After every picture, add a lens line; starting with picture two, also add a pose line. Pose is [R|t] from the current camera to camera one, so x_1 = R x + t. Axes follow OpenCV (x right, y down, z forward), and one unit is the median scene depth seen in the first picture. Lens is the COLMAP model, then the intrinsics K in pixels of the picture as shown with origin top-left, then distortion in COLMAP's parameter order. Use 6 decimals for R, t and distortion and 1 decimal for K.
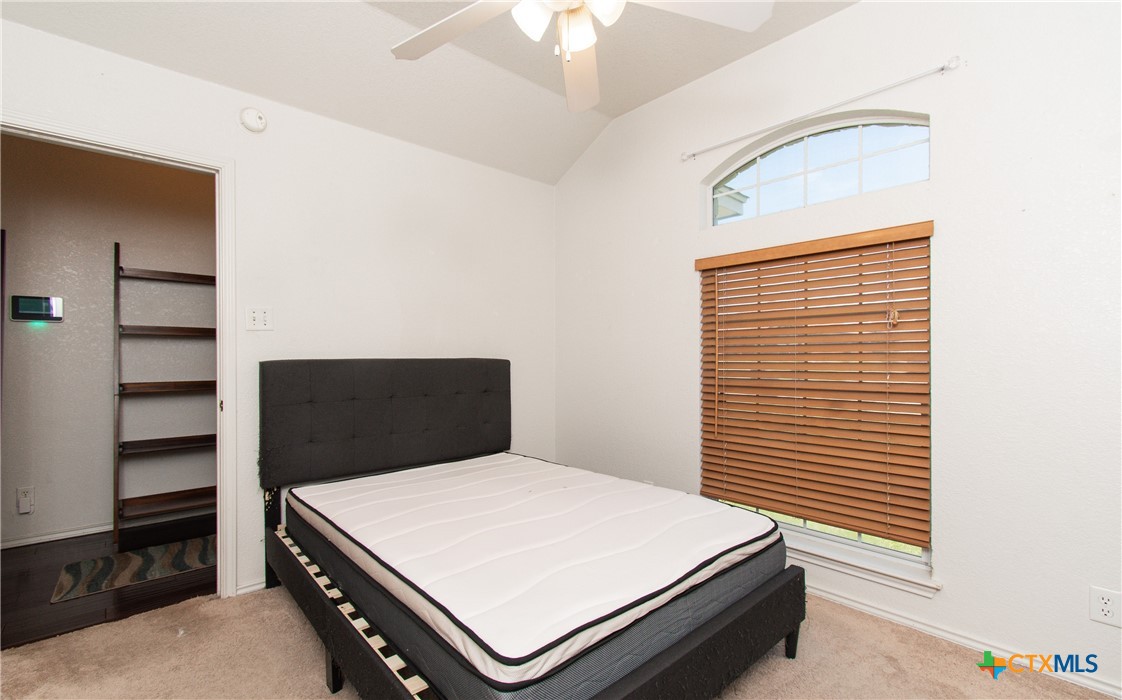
lens RADIAL K [[489.1, 0, 562.9], [0, 489.1, 355.9], [0, 0, 1]] dist [0.002395, 0.000189]
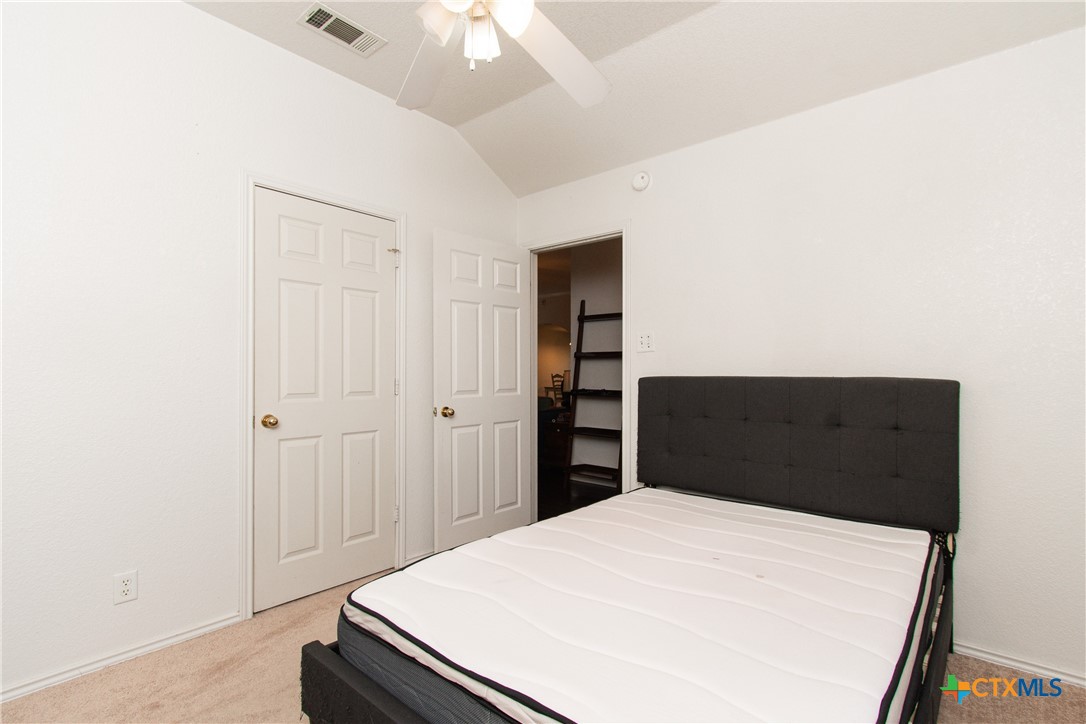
lens RADIAL K [[503.7, 0, 541.1], [0, 503.7, 365.3], [0, 0, 1]] dist [0.004364, -0.000999]
pose [[0.132761, -0.011109, -0.991086, 0.645141], [-0.010936, 0.999860, -0.012673, 0.000538], [0.991088, 0.012521, 0.132621, 0.635761]]
